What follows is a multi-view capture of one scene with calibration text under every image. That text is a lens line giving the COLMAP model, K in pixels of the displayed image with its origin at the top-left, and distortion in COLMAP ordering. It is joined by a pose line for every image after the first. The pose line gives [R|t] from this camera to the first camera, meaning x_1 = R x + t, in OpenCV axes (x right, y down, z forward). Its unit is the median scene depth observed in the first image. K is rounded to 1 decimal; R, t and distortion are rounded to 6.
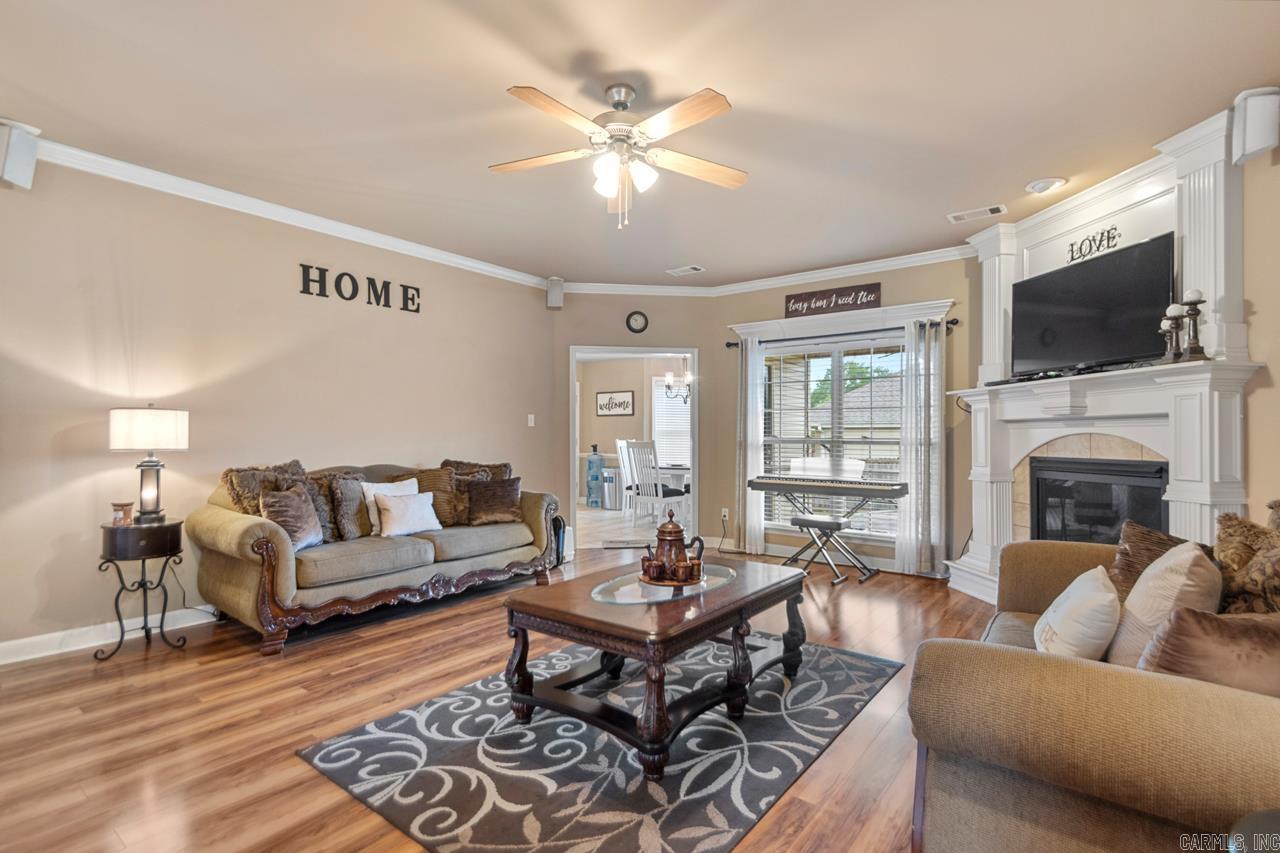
lens RADIAL K [[601.5, 0, 641.4], [0, 601.5, 429.6], [0, 0, 1]] dist [0.003724, -0.002023]
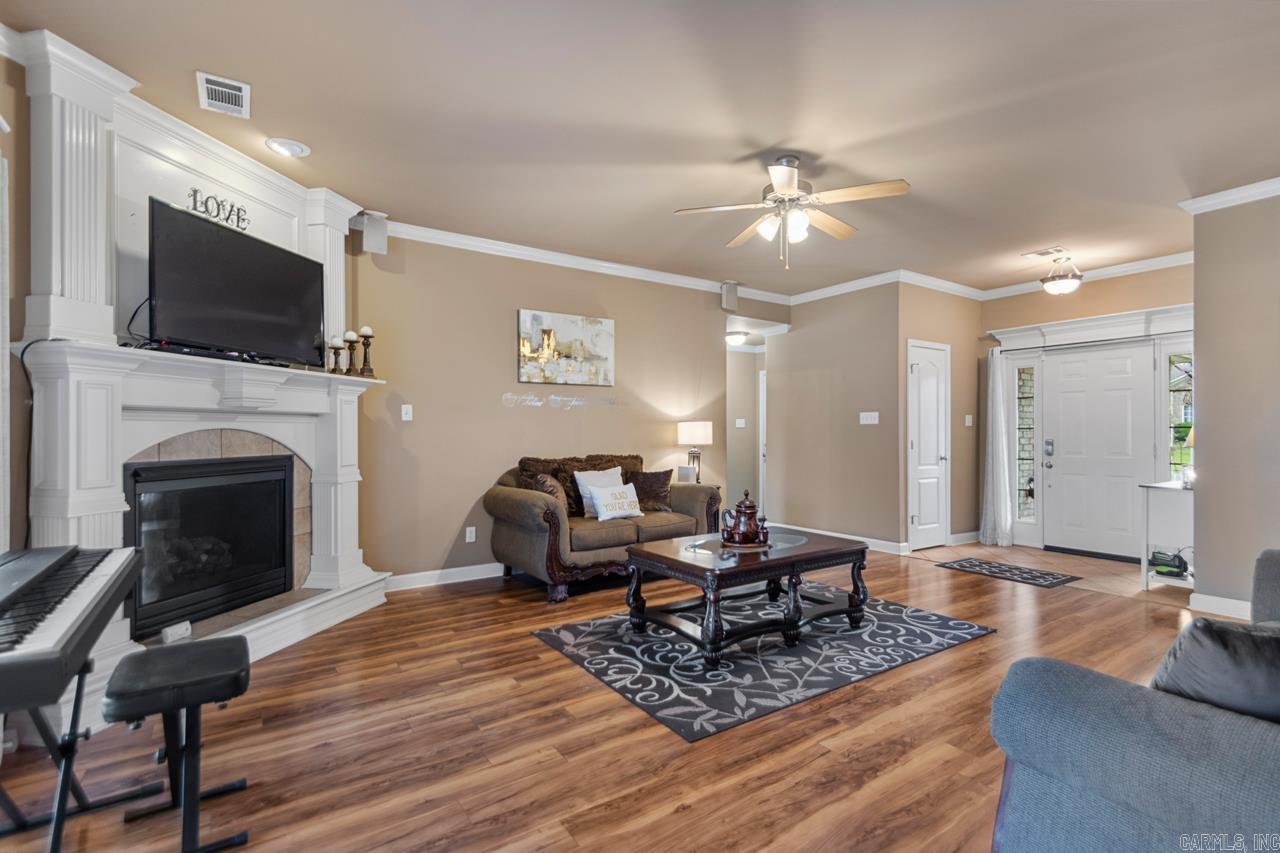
lens RADIAL K [[601.5, 0, 653.1], [0, 601.5, 436.0], [0, 0, 1]] dist [0.003724, -0.002023]
pose [[-0.954699, -0.004613, 0.297538, -0.155193], [-0.006442, 0.999966, -0.005166, 0.026207], [-0.297504, -0.006849, -0.954696, 2.519514]]
